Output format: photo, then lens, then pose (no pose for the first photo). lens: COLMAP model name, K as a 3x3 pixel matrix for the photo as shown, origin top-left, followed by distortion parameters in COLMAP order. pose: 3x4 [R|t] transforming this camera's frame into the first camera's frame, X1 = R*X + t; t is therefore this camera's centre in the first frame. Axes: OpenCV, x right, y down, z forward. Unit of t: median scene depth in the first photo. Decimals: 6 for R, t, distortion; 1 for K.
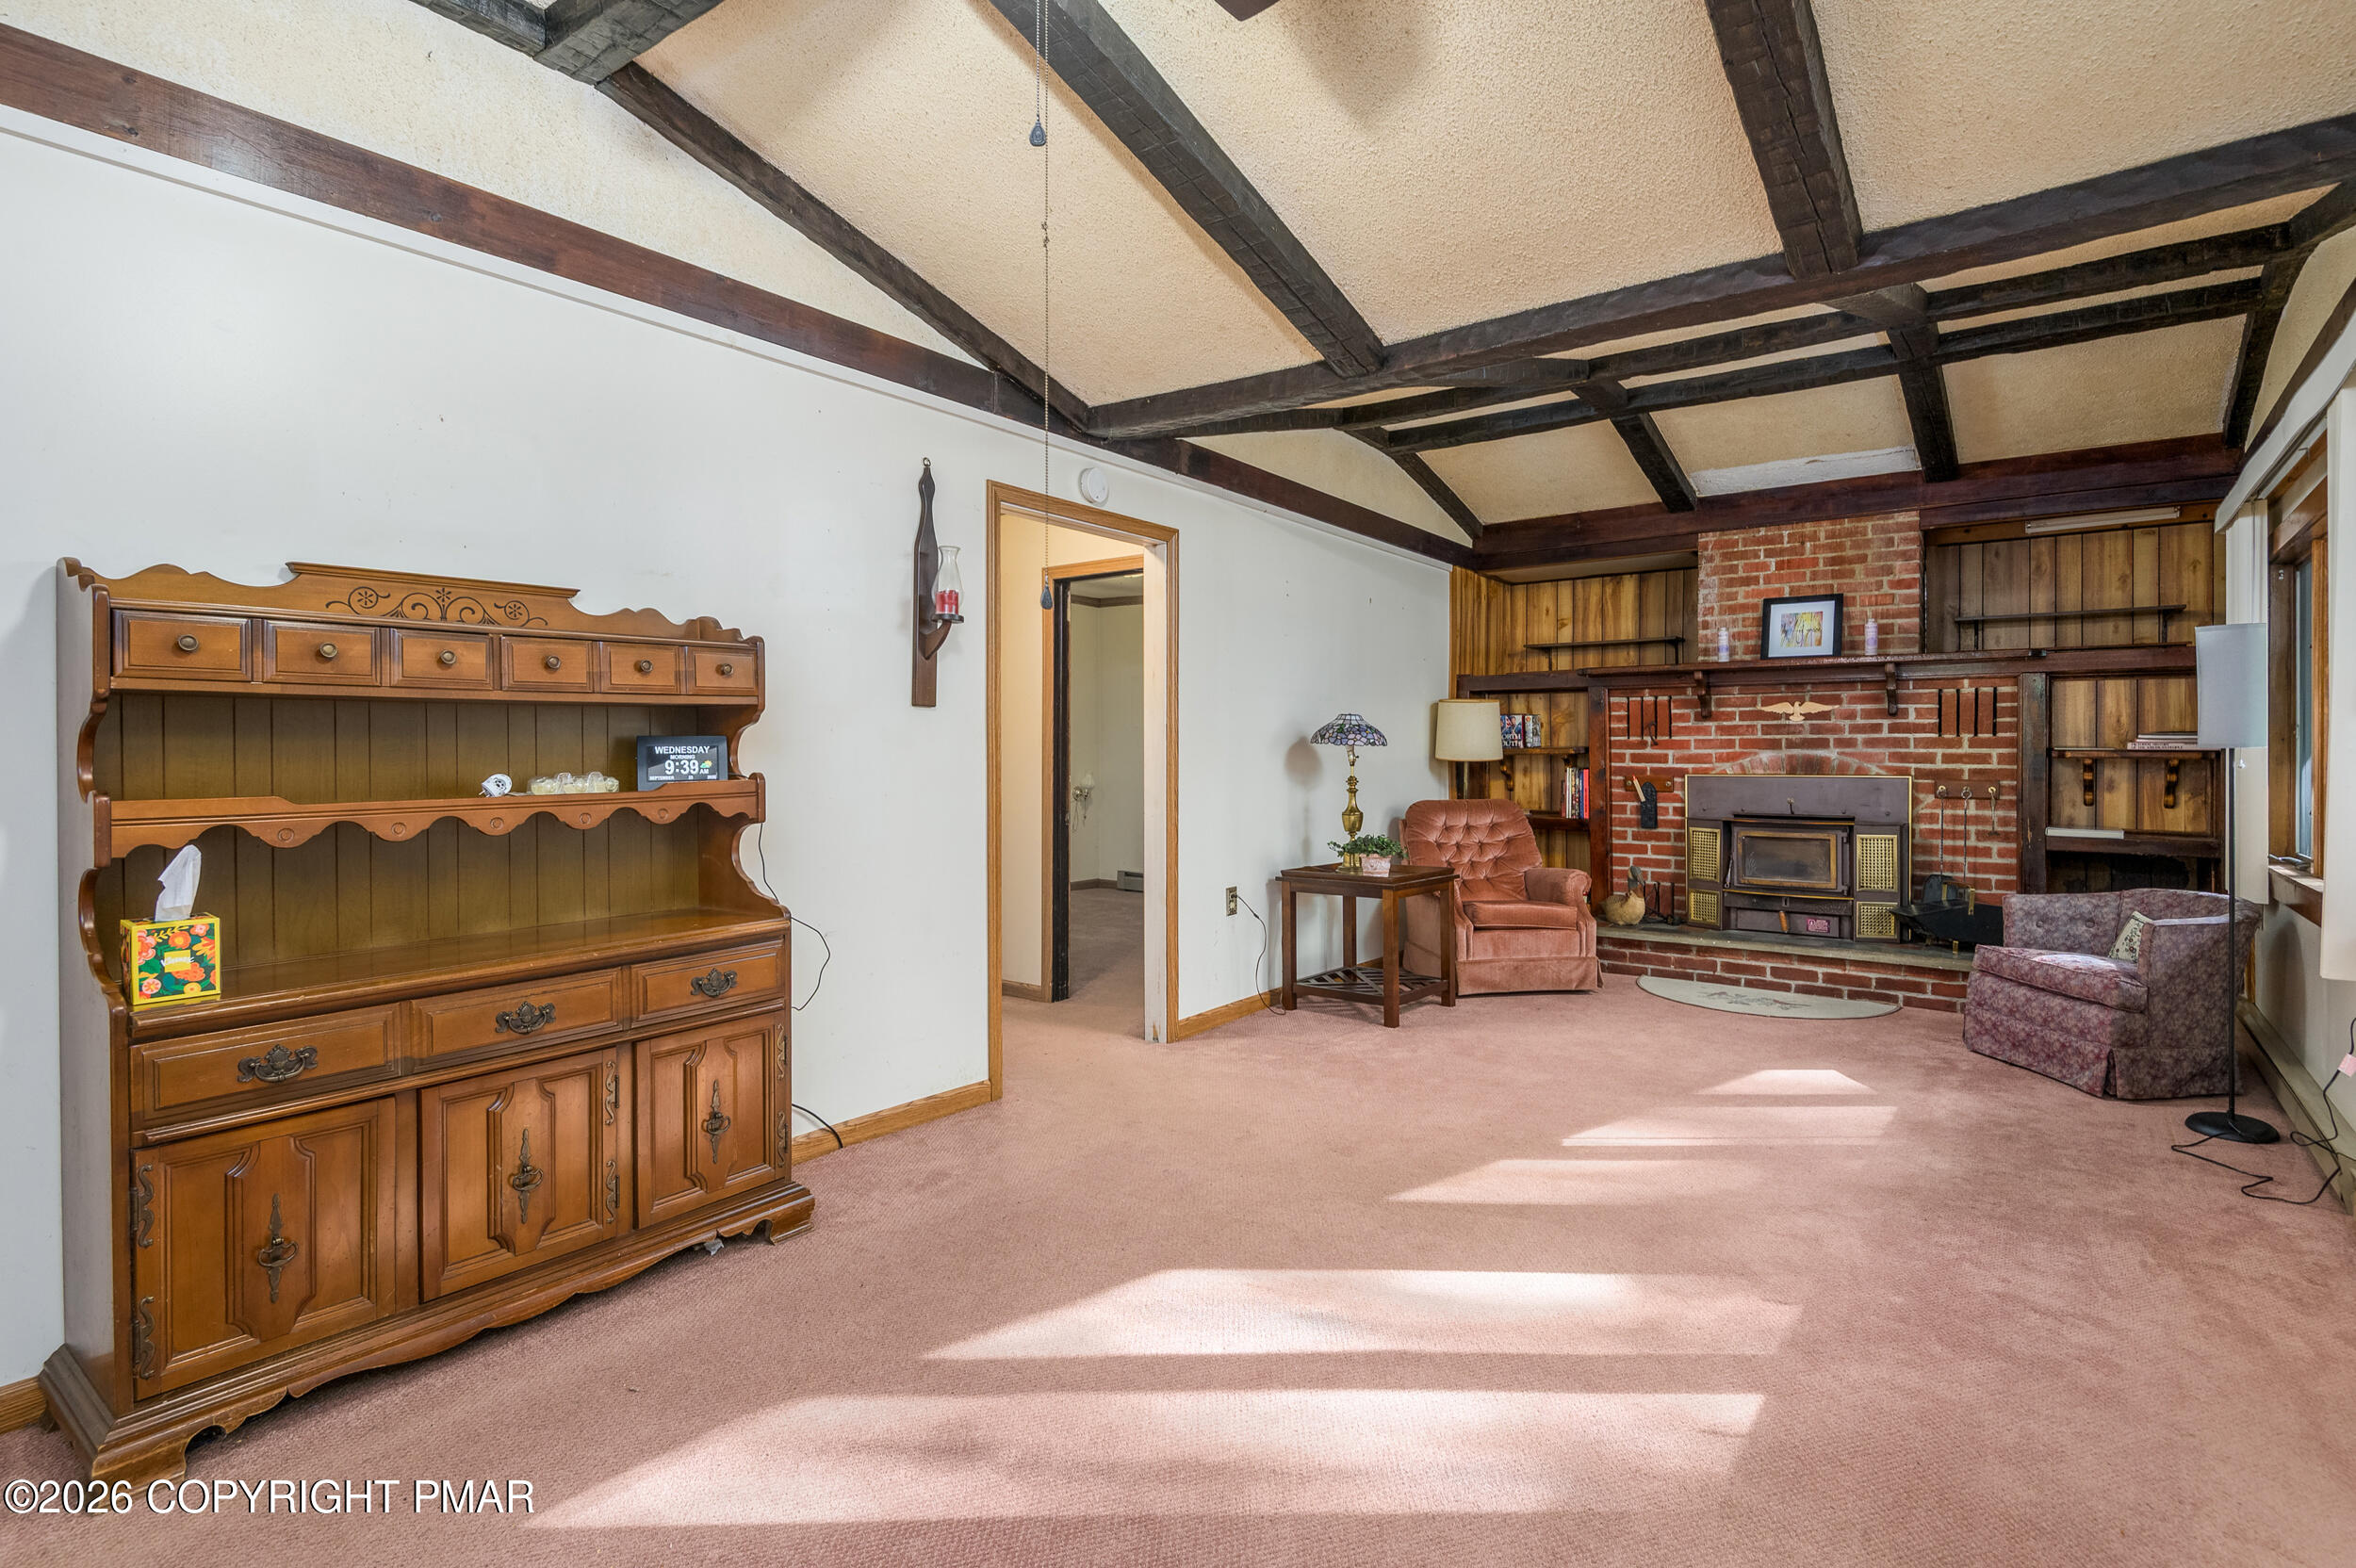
lens RADIAL K [[1160.8, 0, 1175.7], [0, 1160.8, 751.1], [0, 0, 1]] dist [0.031998, -0.028163]
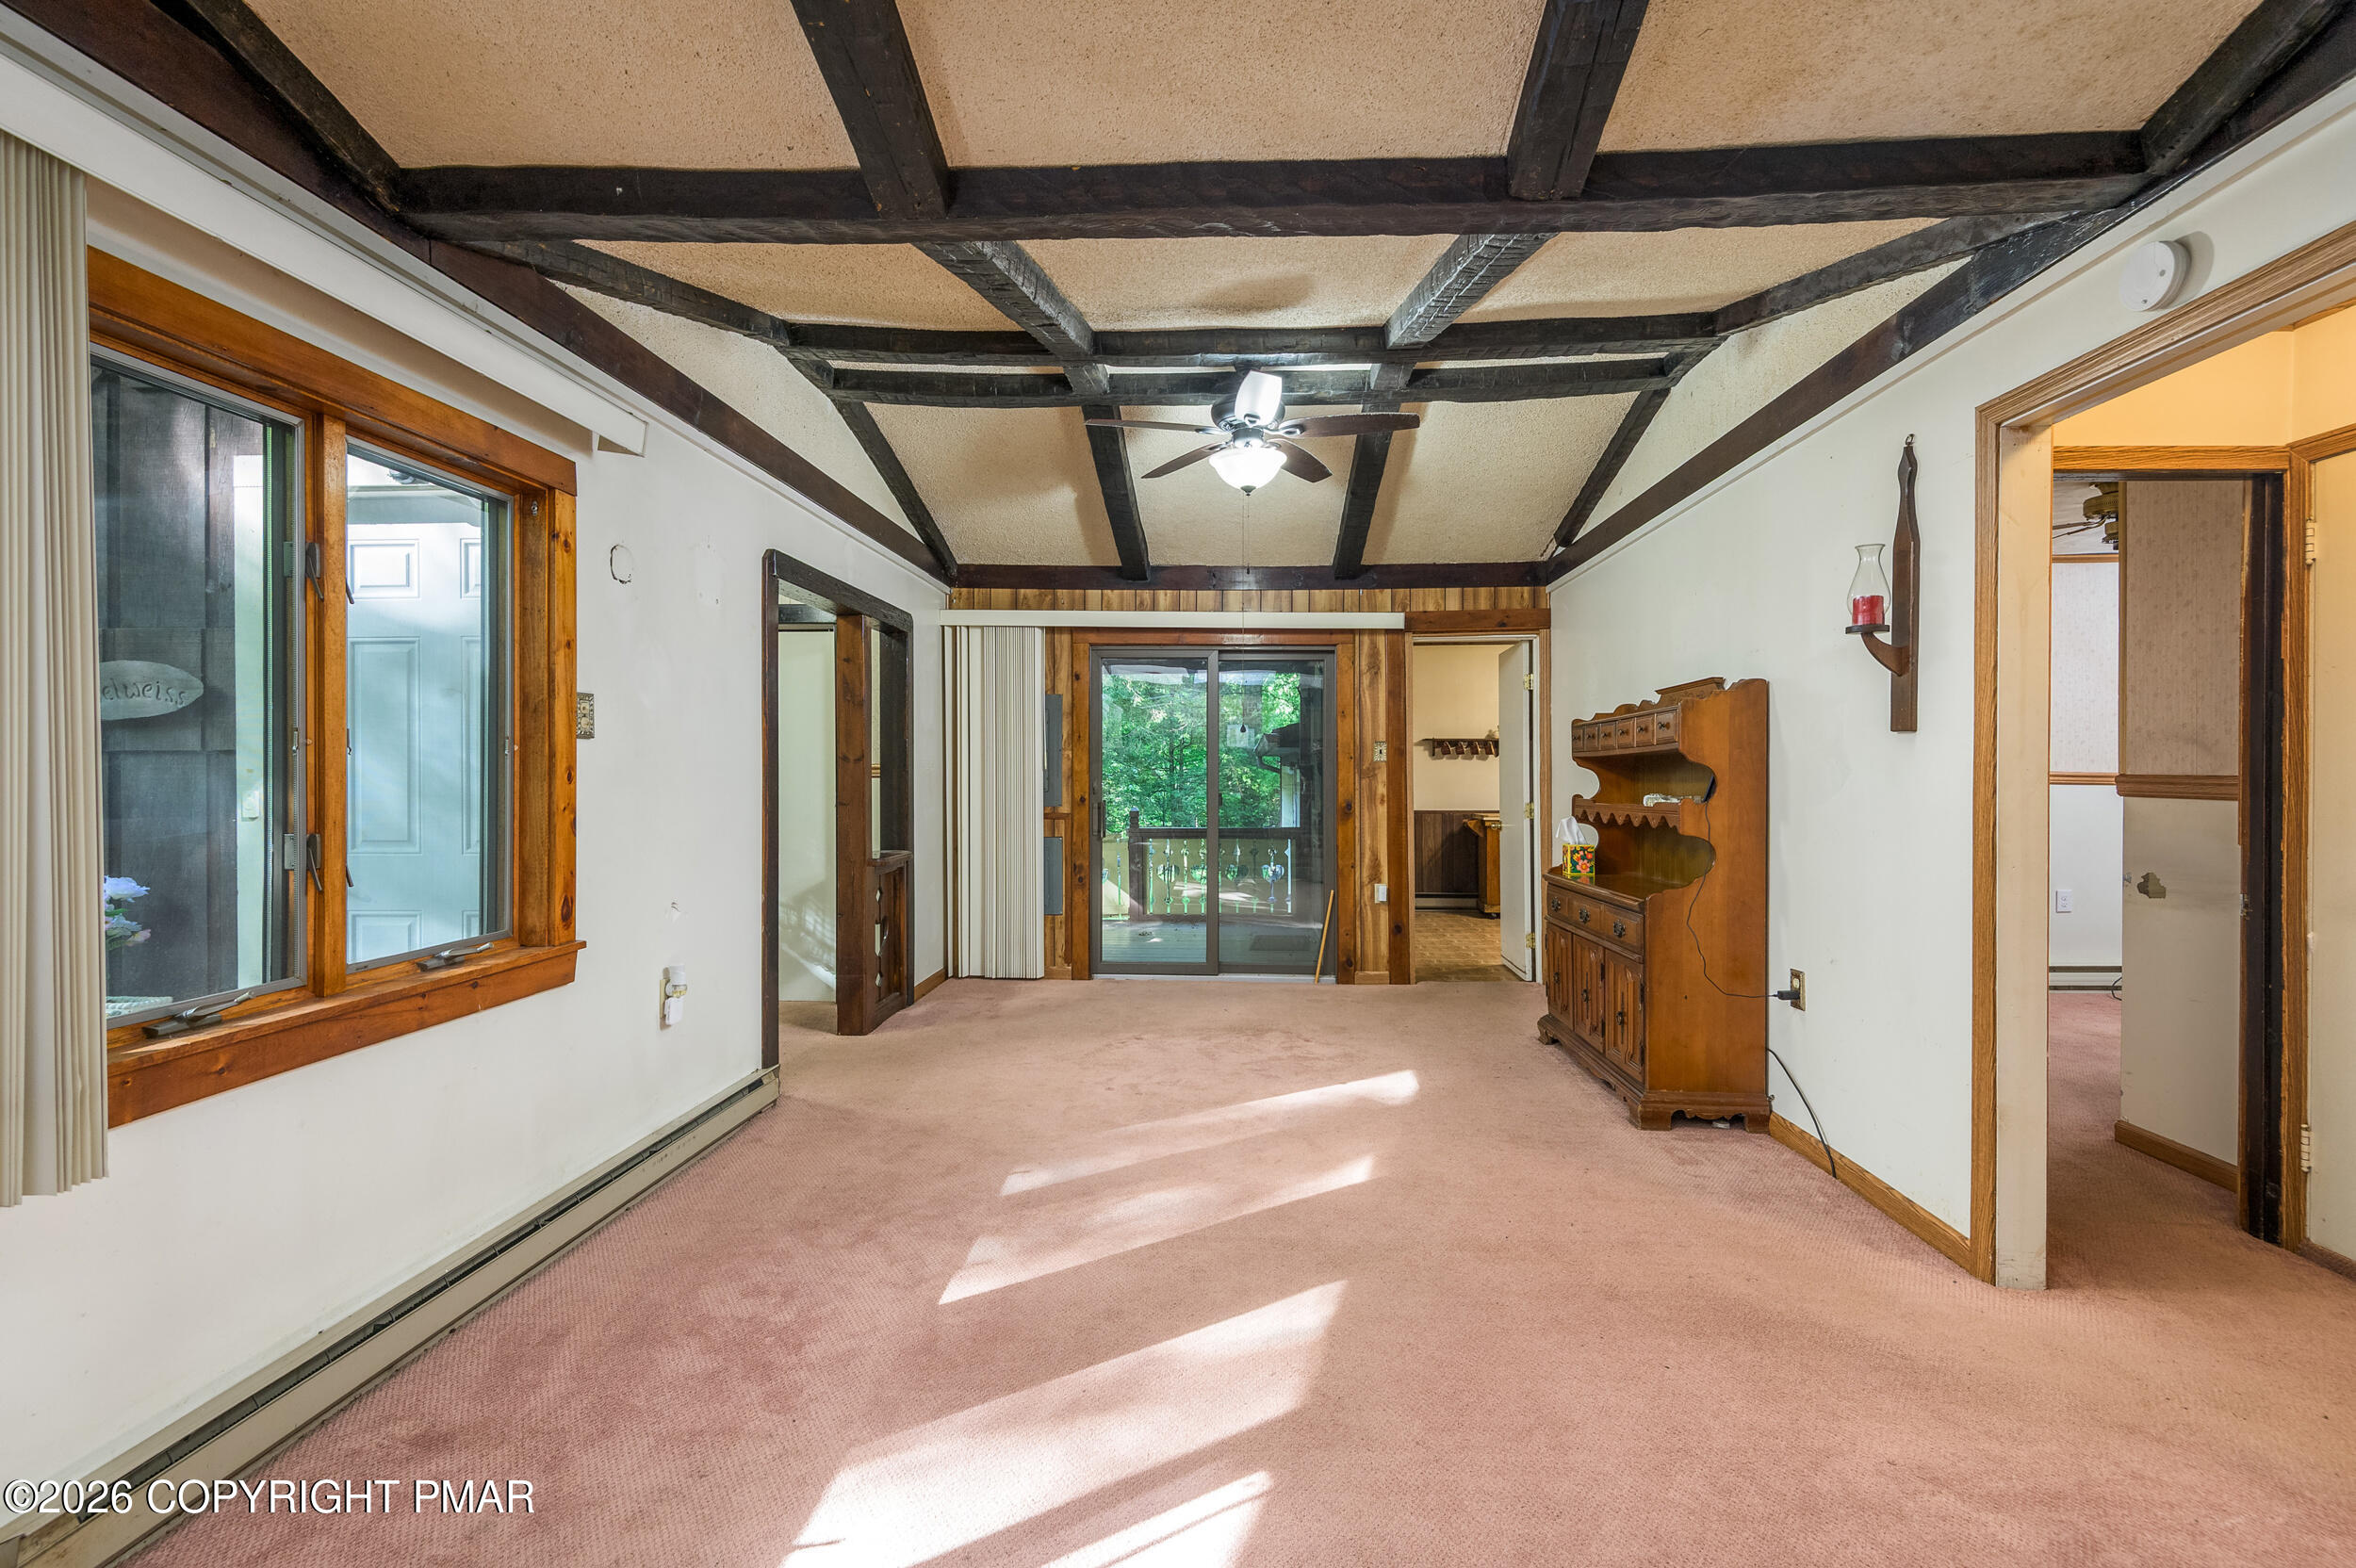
lens RADIAL K [[1085.3, 0, 1185.6], [0, 1085.3, 779.6], [0, 0, 1]] dist [0.037858, -0.022660]
pose [[-0.826723, 0.002286, -0.562604, 0.459577], [-0.001721, 0.999977, 0.006593, -0.005536], [0.562606, 0.006419, -0.826700, 0.942775]]
